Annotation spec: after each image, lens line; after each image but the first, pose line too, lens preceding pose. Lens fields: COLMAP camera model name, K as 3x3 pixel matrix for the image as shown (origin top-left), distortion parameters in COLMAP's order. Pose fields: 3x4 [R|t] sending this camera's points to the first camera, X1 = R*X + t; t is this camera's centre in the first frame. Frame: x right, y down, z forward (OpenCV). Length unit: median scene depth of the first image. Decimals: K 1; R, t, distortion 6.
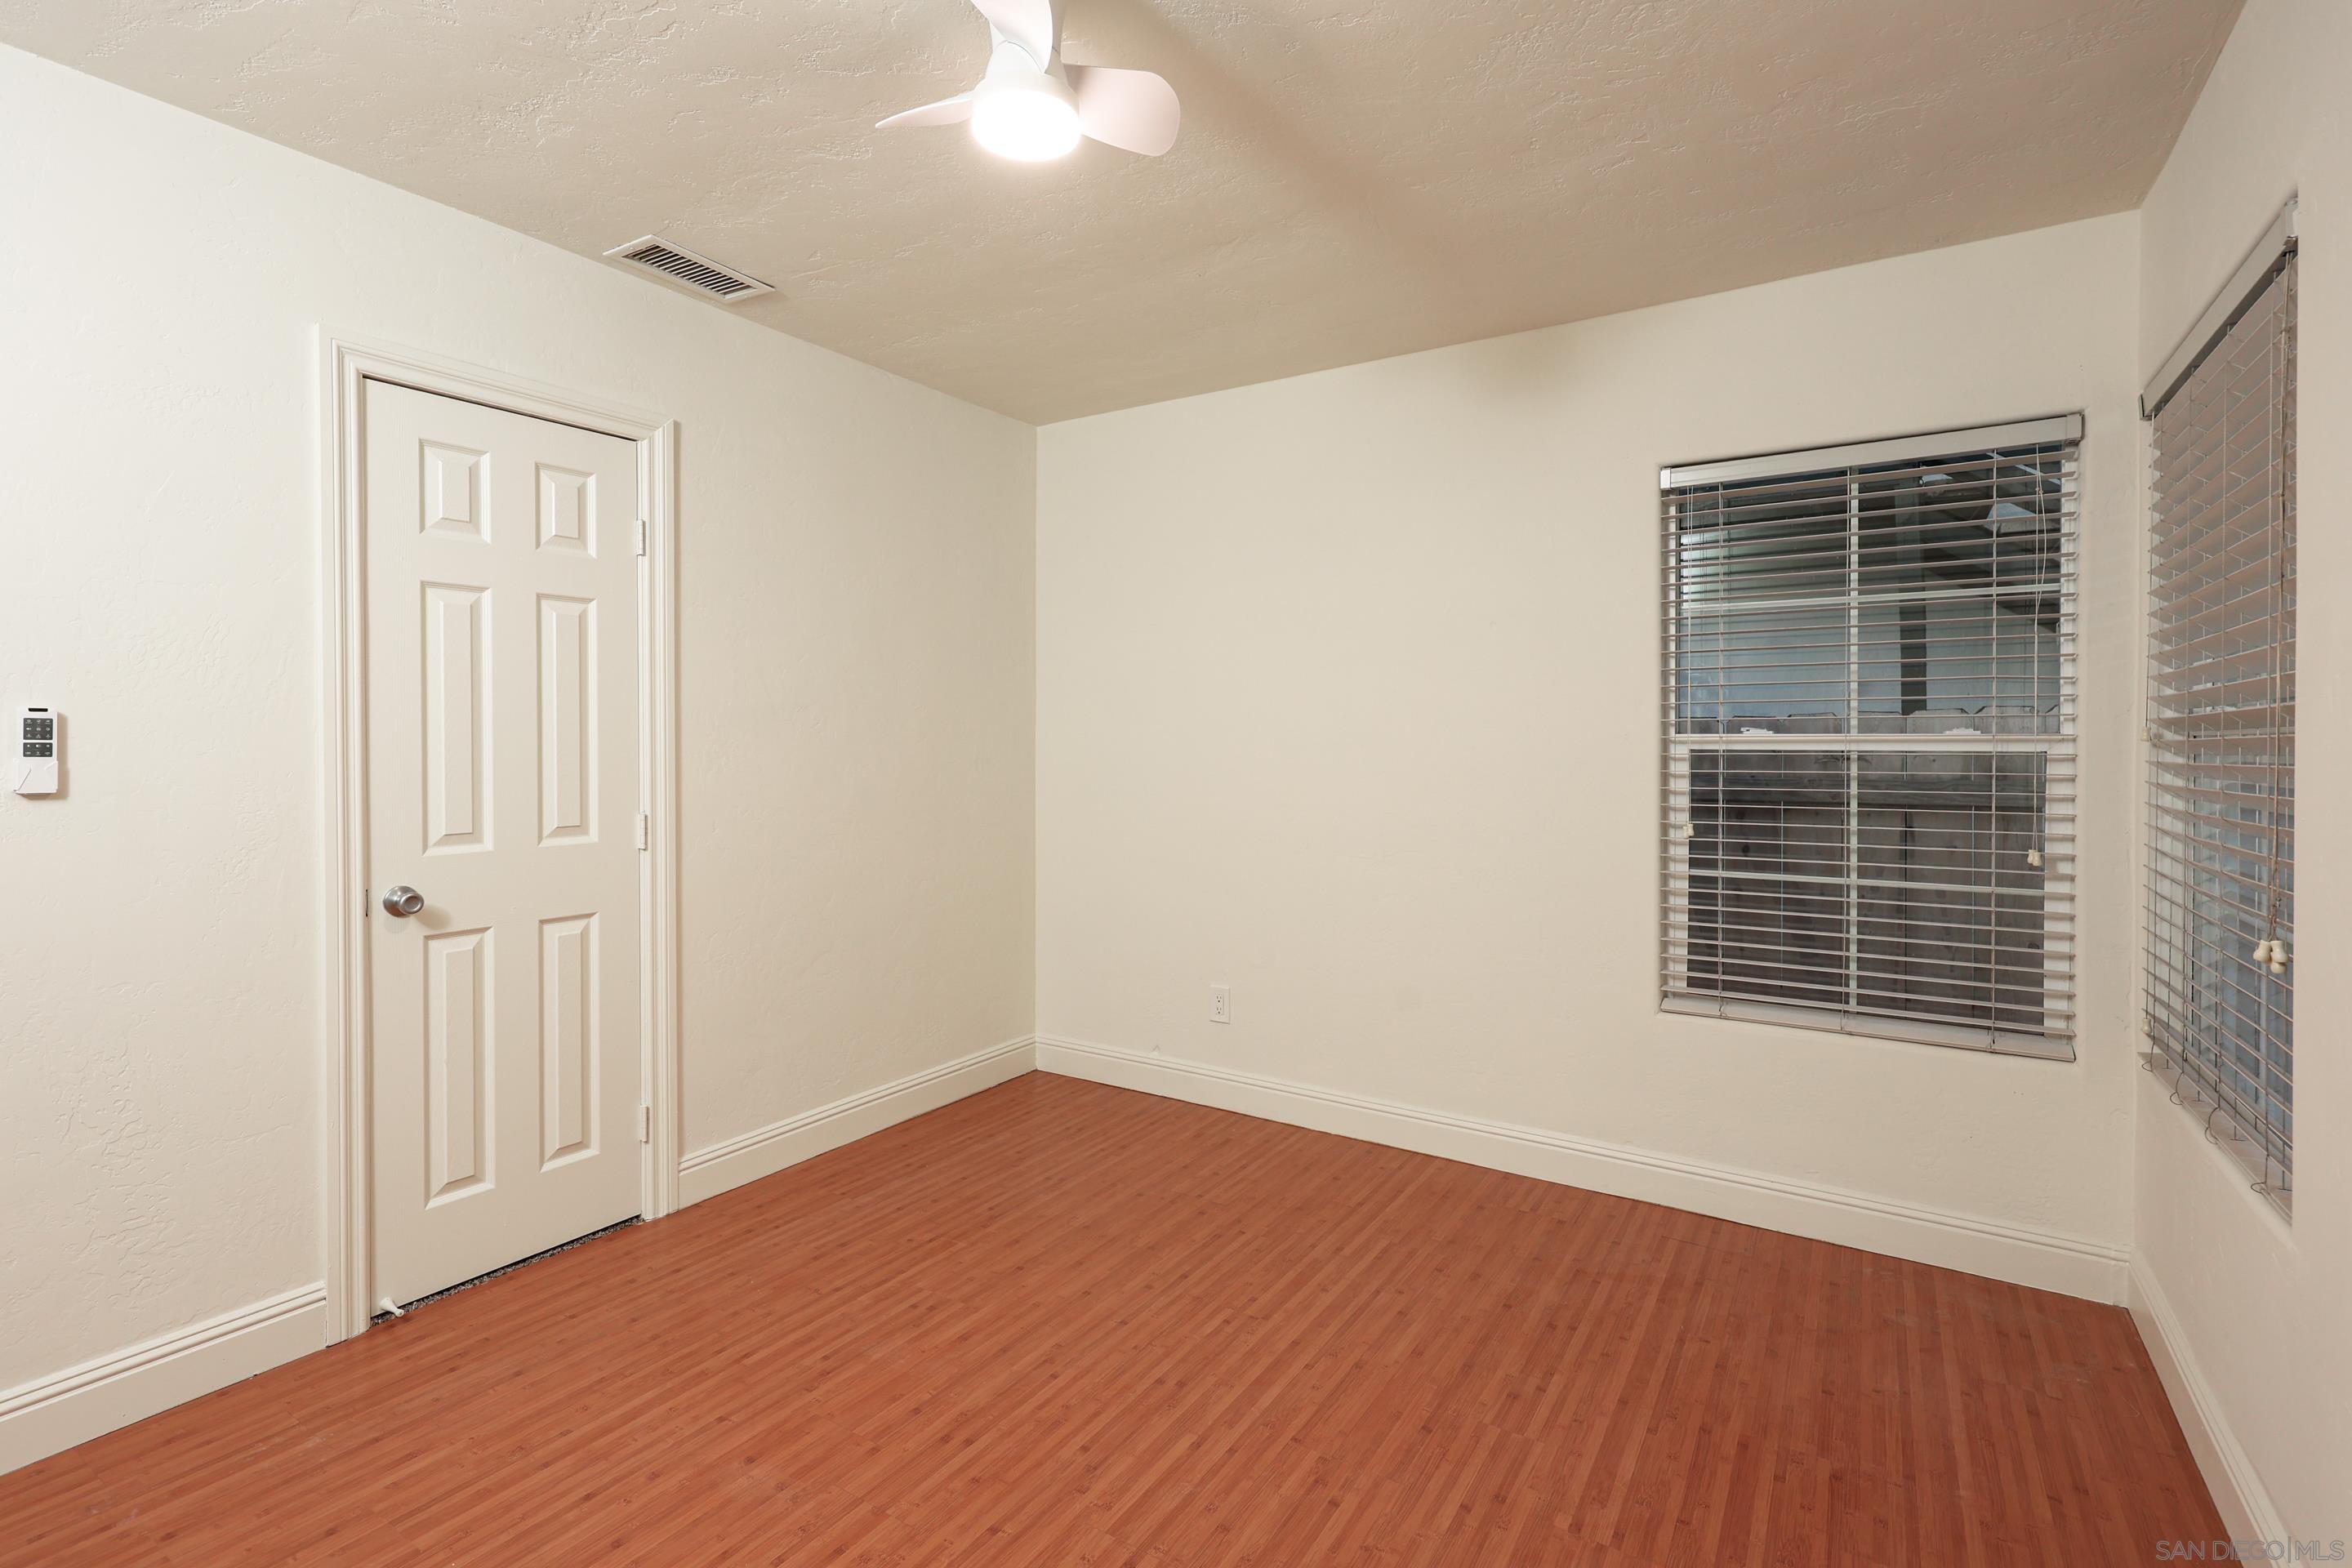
lens RADIAL K [[1076.1, 0, 1137.9], [0, 1076.1, 752.6], [0, 0, 1]] dist [-0.001882, 0.000374]
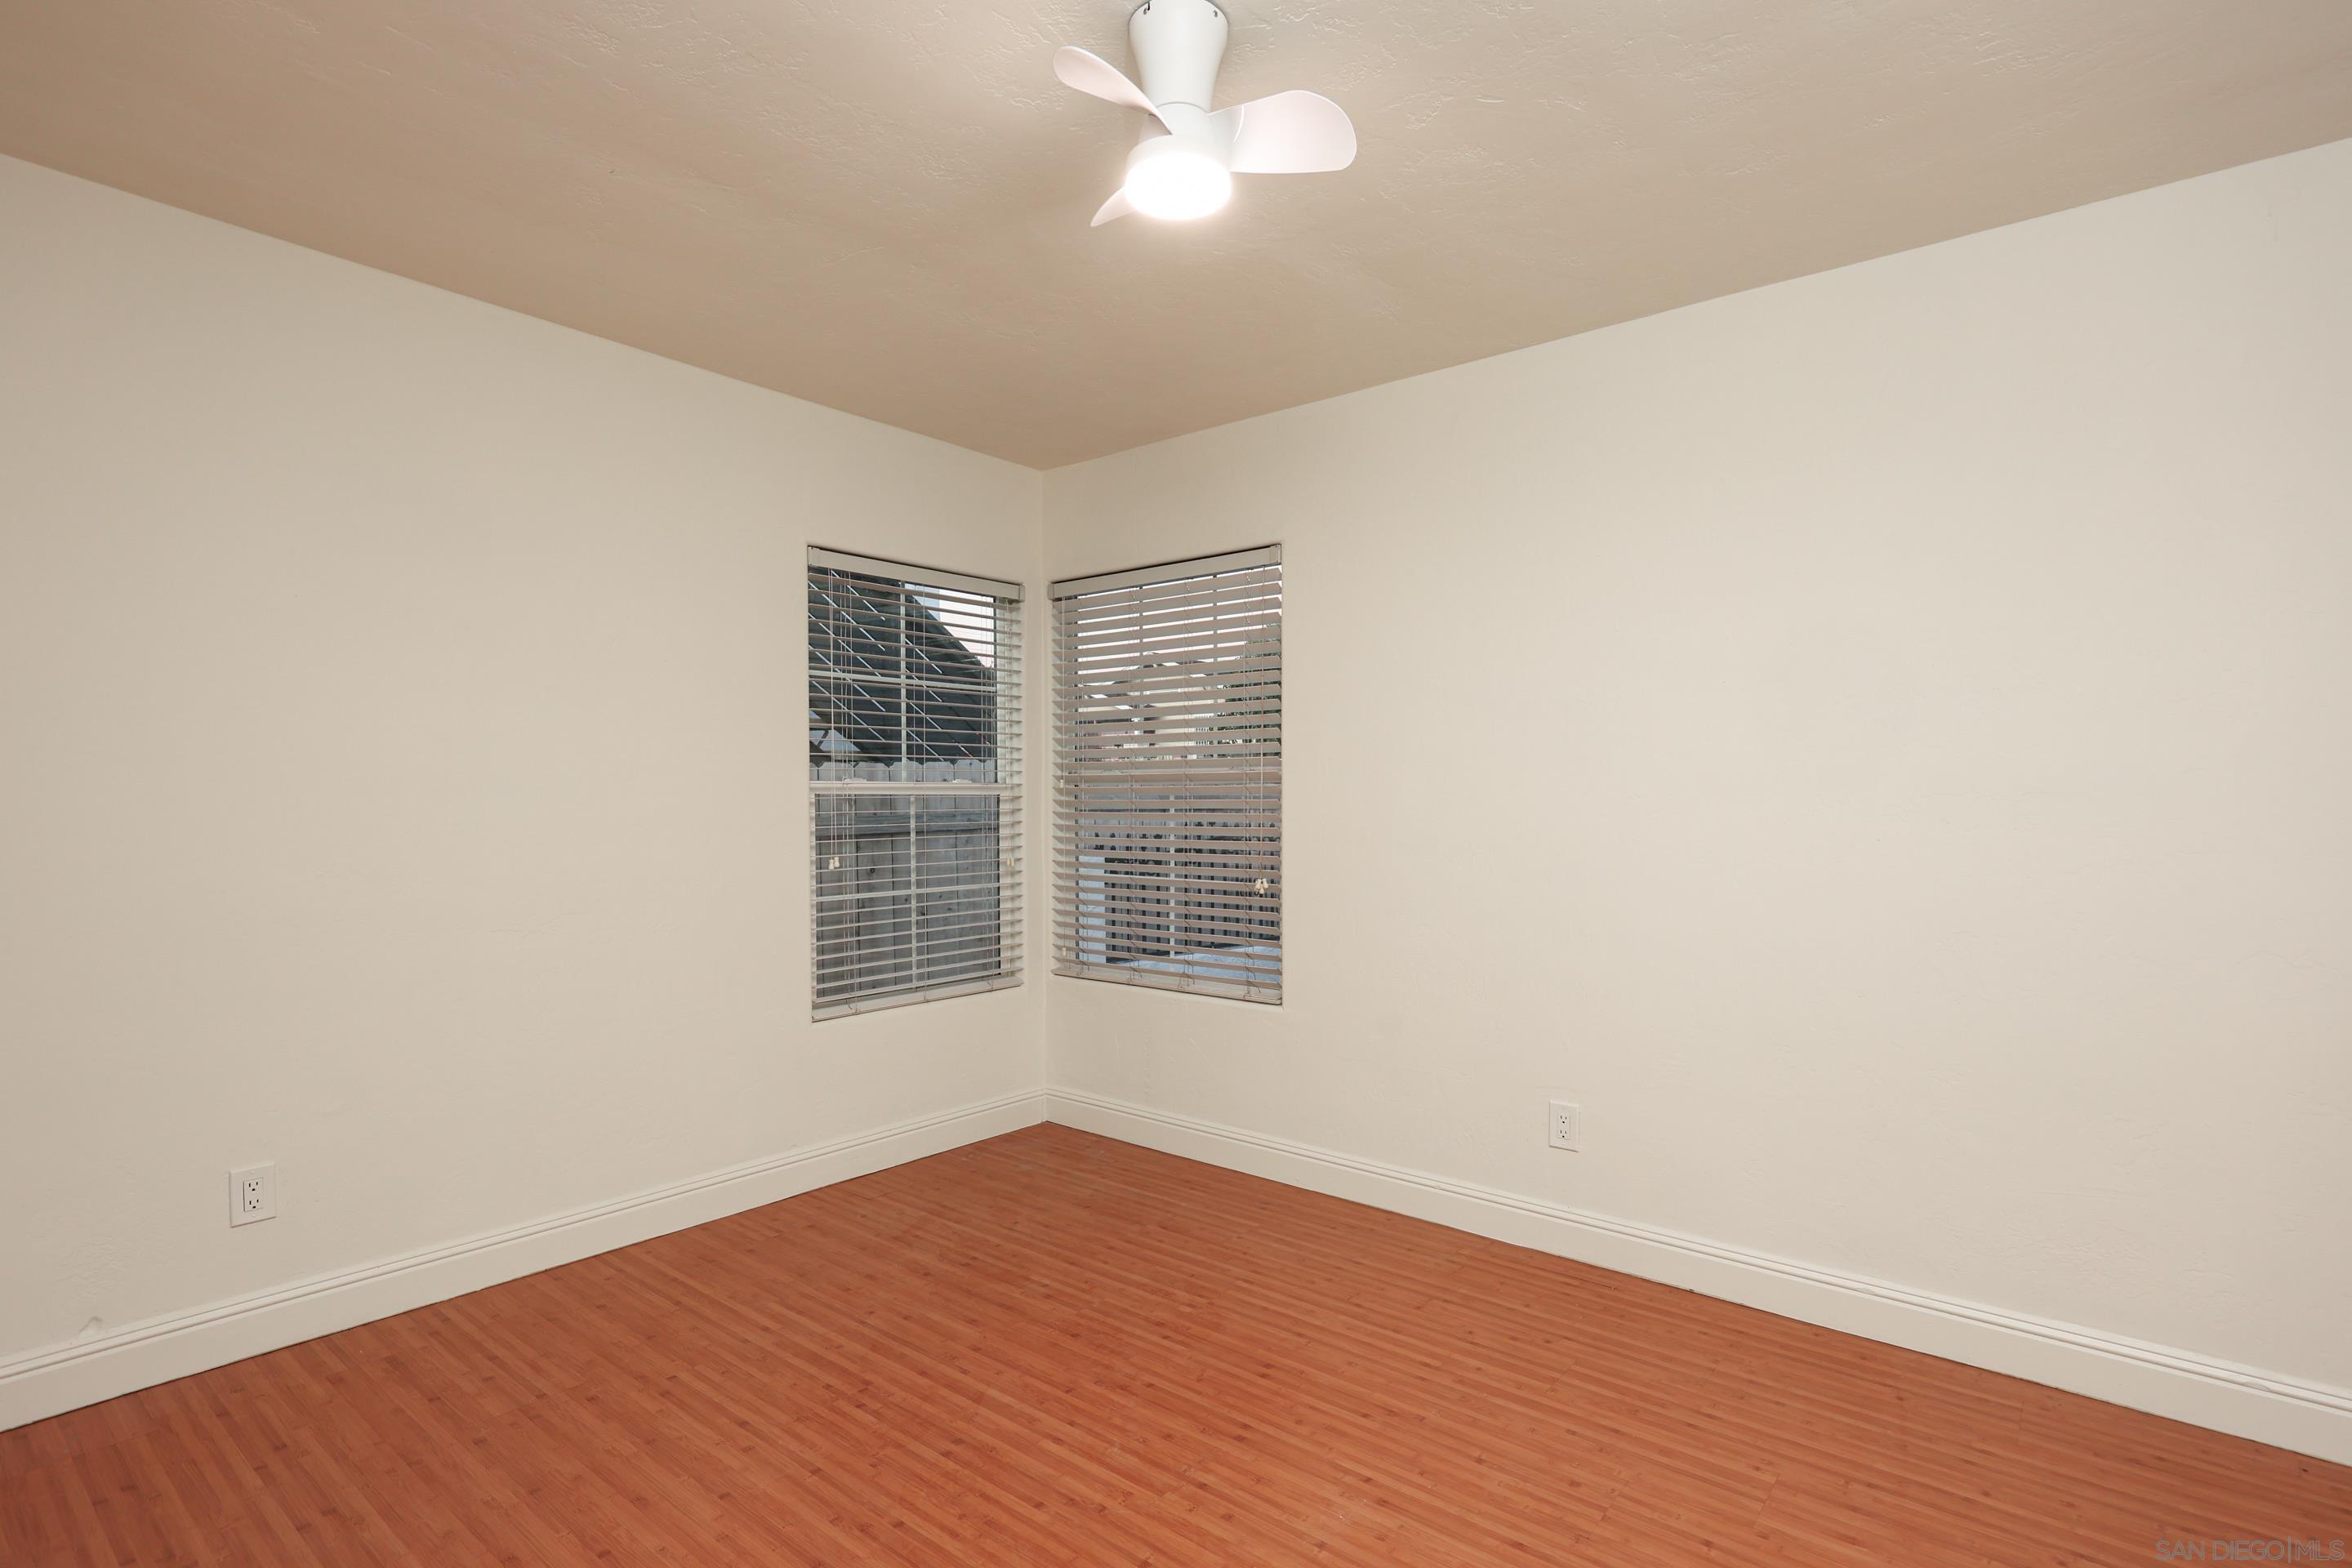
lens RADIAL K [[1125.9, 0, 1169.7], [0, 1125.9, 836.3], [0, 0, 1]] dist [0.000145, 0.000271]
pose [[0.115210, -0.039269, 0.992565, -0.758218], [0.004409, 0.999229, 0.039021, -0.003769], [-0.993331, -0.000119, 0.115294, 0.558366]]
